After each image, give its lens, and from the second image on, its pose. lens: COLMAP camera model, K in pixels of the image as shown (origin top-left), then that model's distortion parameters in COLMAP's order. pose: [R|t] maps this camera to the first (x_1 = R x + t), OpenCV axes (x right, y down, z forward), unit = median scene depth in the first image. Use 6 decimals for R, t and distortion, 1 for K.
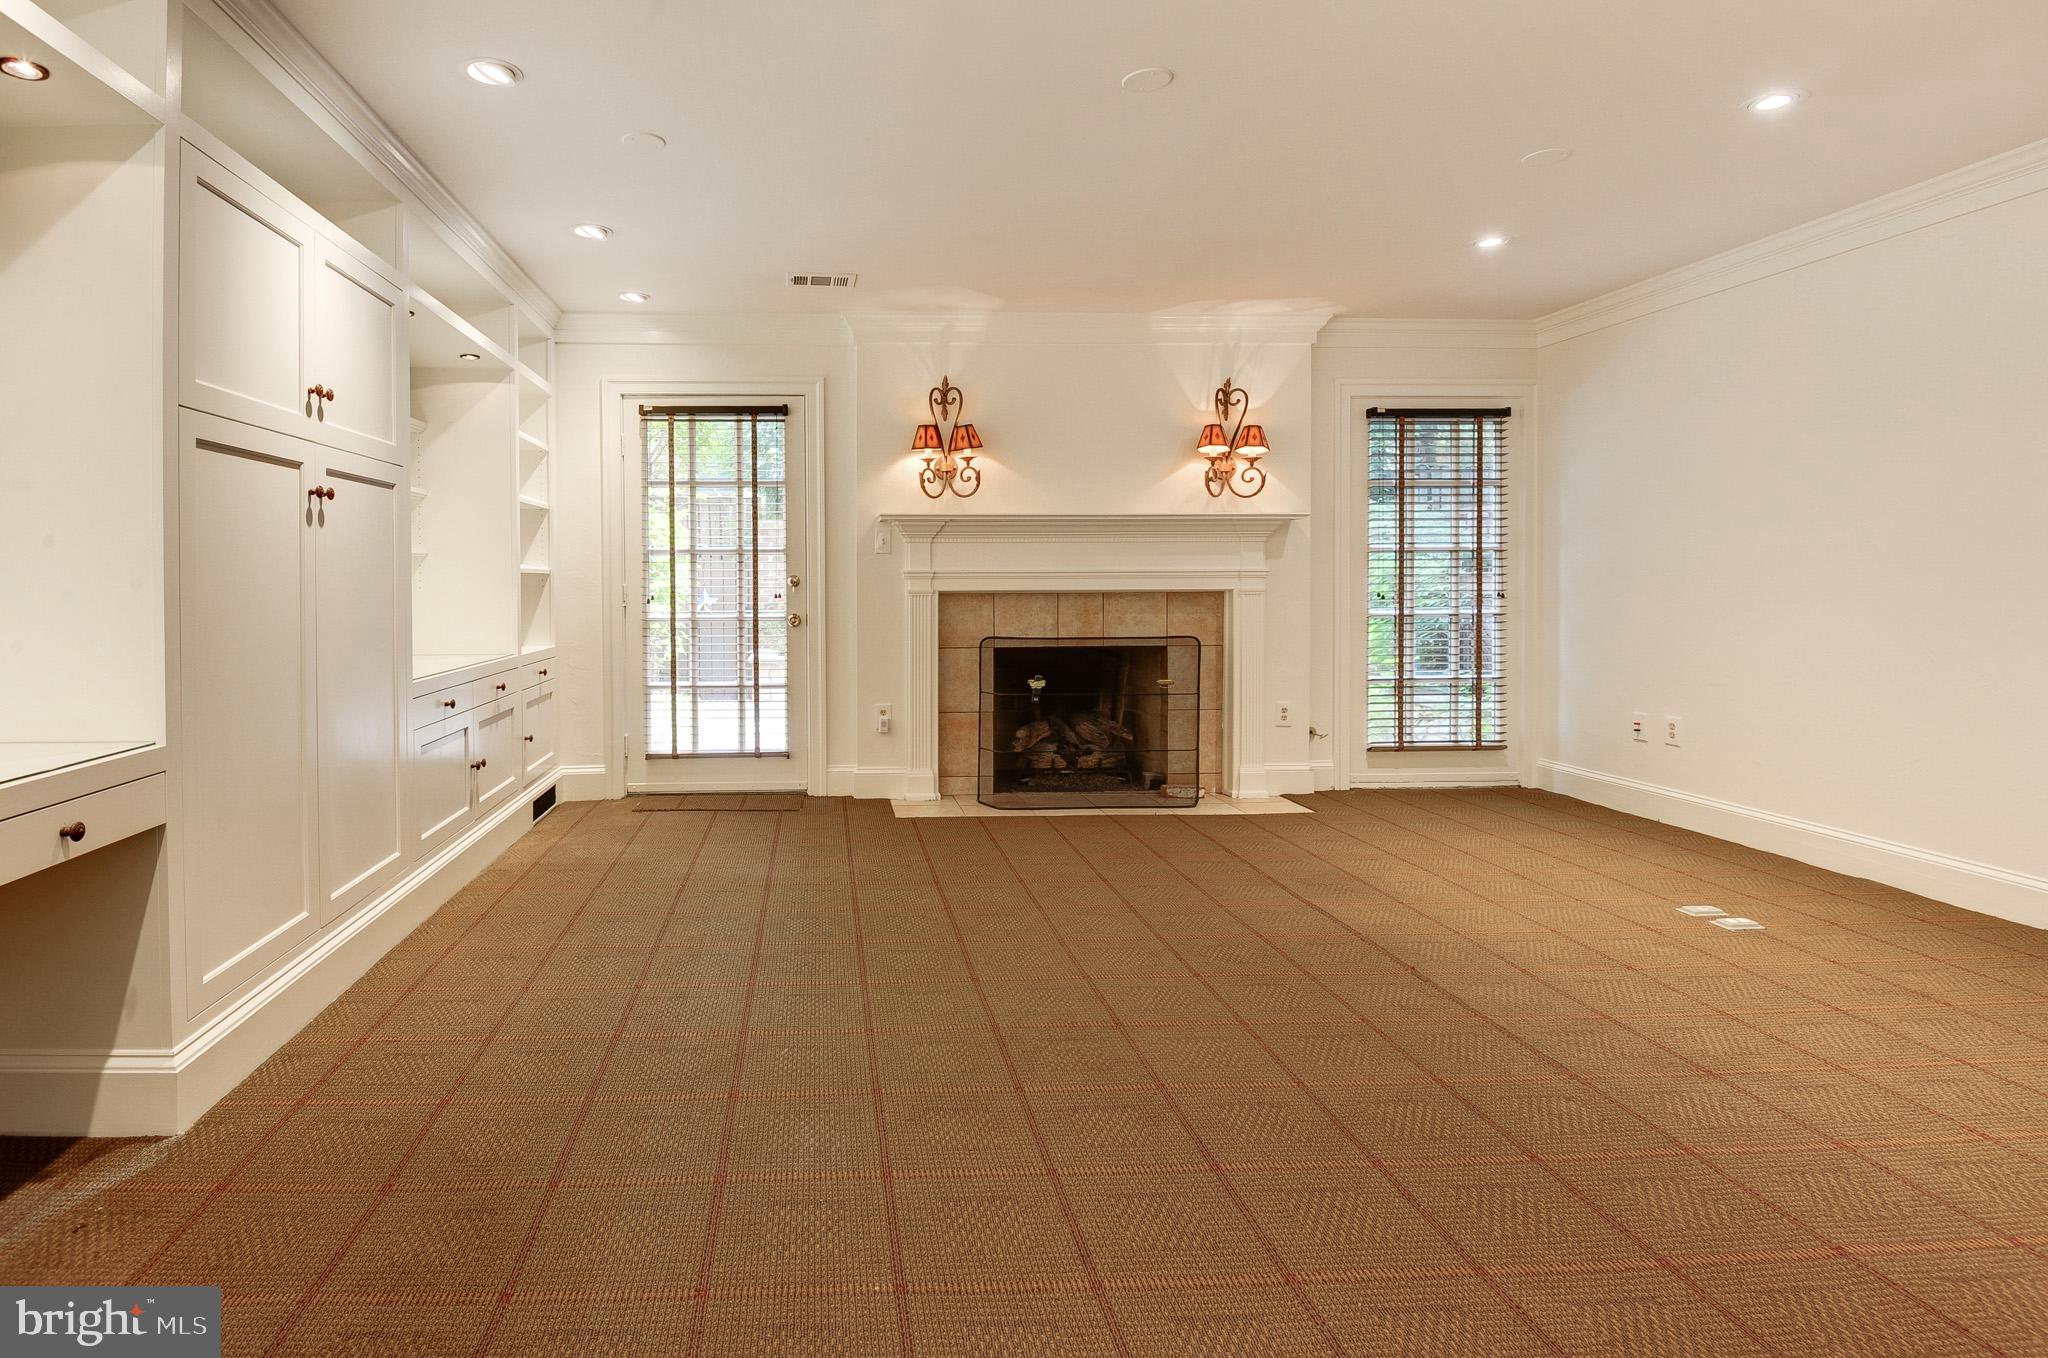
lens RADIAL K [[1005.4, 0, 1024.0], [0, 1005.4, 558.9], [0, 0, 1]] dist [0.040942, -0.000778]
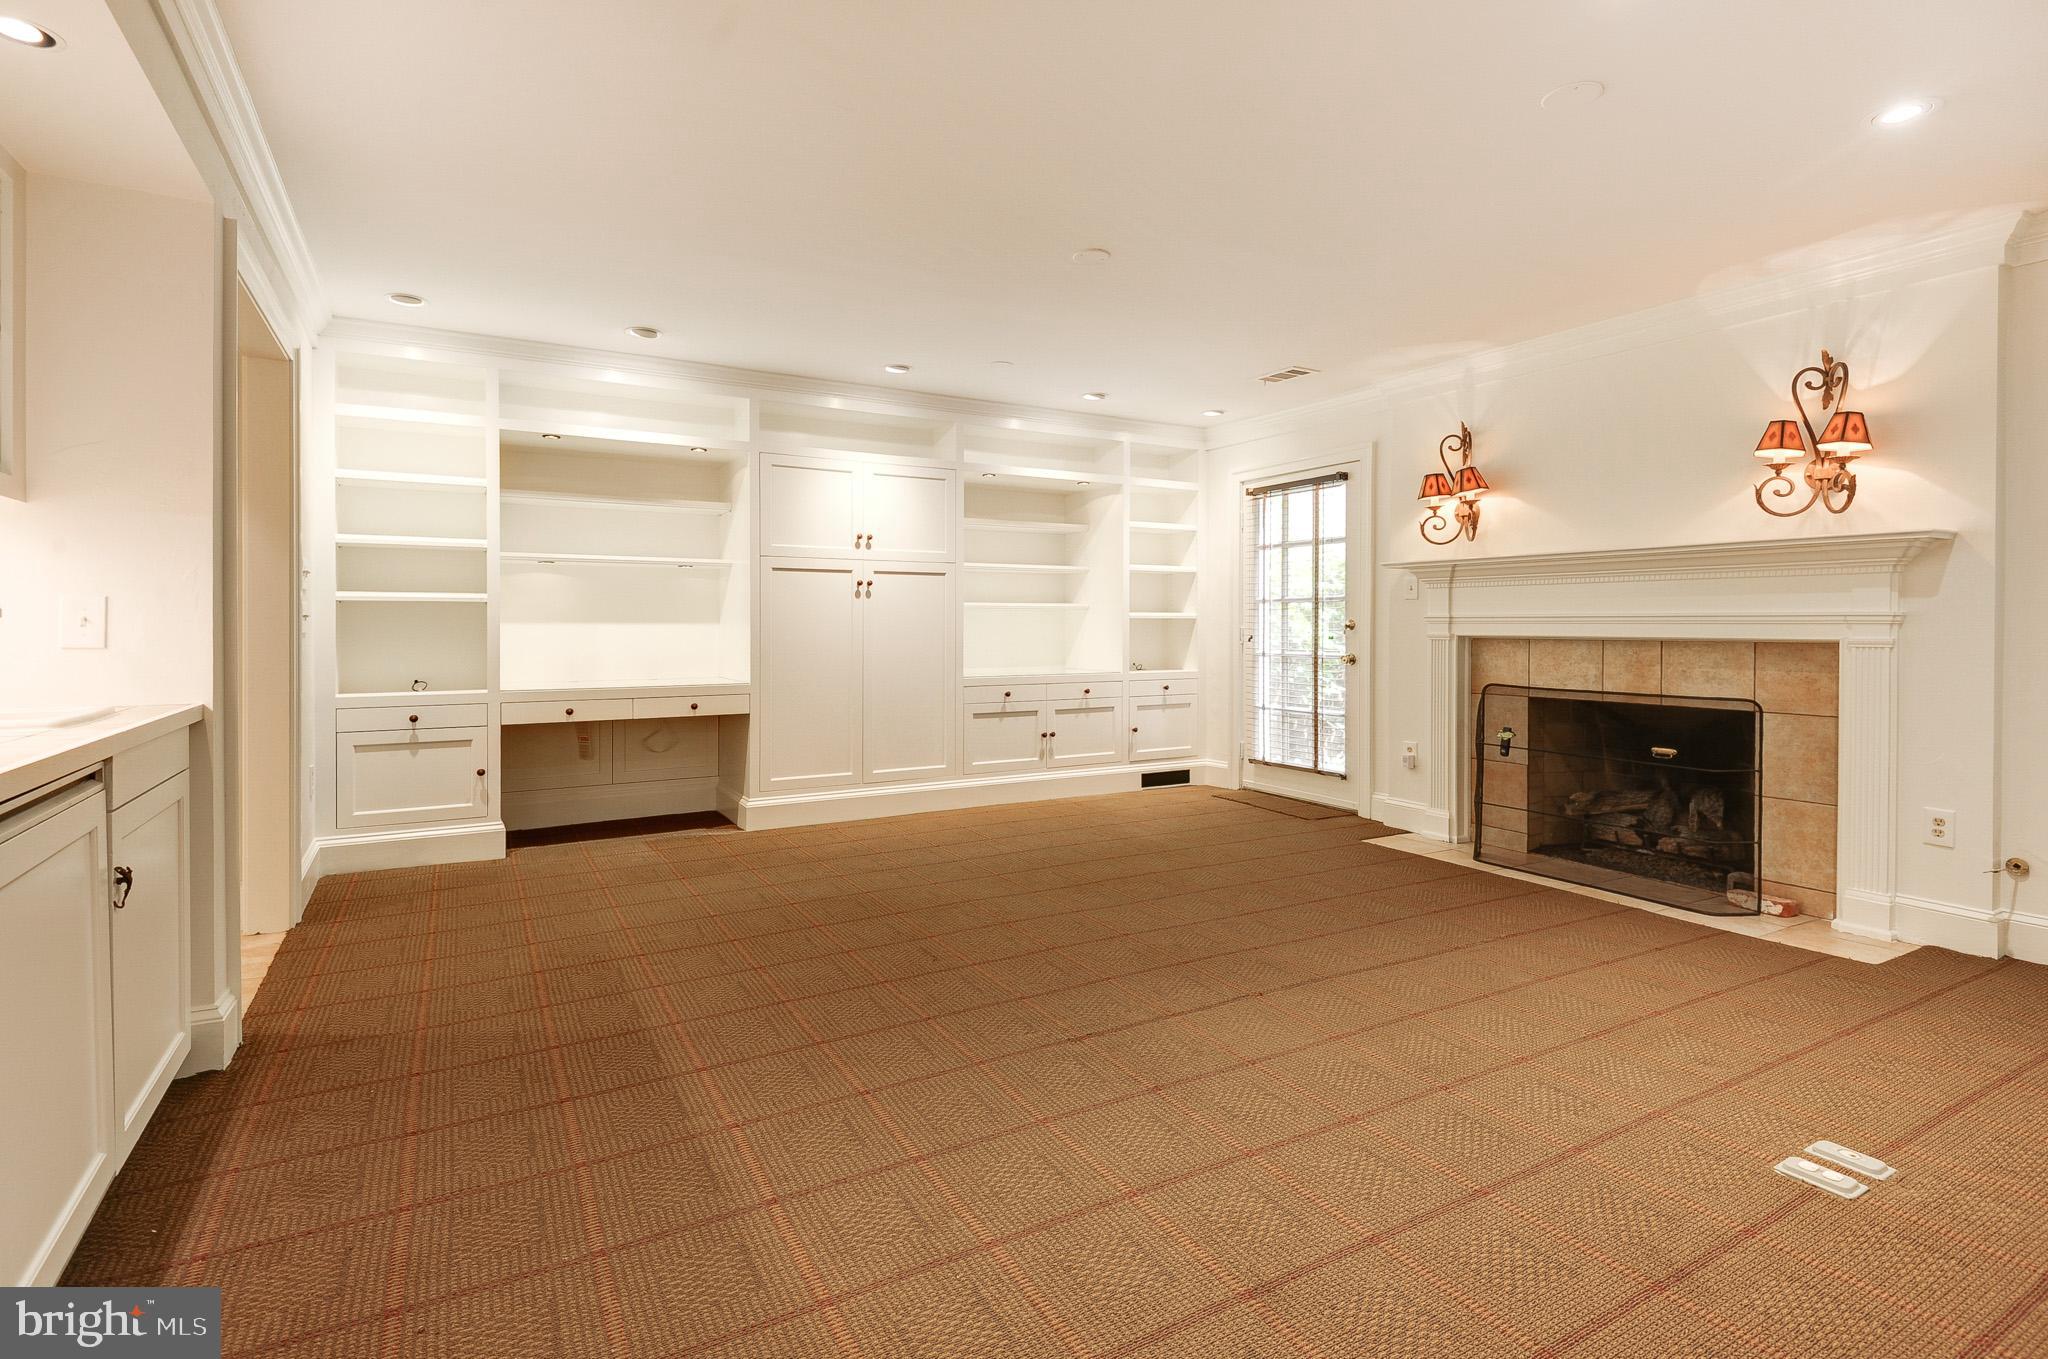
lens RADIAL K [[1005.4, 0, 1024.0], [0, 1005.4, 559.4], [0, 0, 1]] dist [0.040942, -0.000778]
pose [[0.464415, -0.052772, -0.884044, 0.598116], [0.016875, 0.998569, -0.050744, 0.000051], [0.885457, 0.008648, 0.464641, 0.137145]]
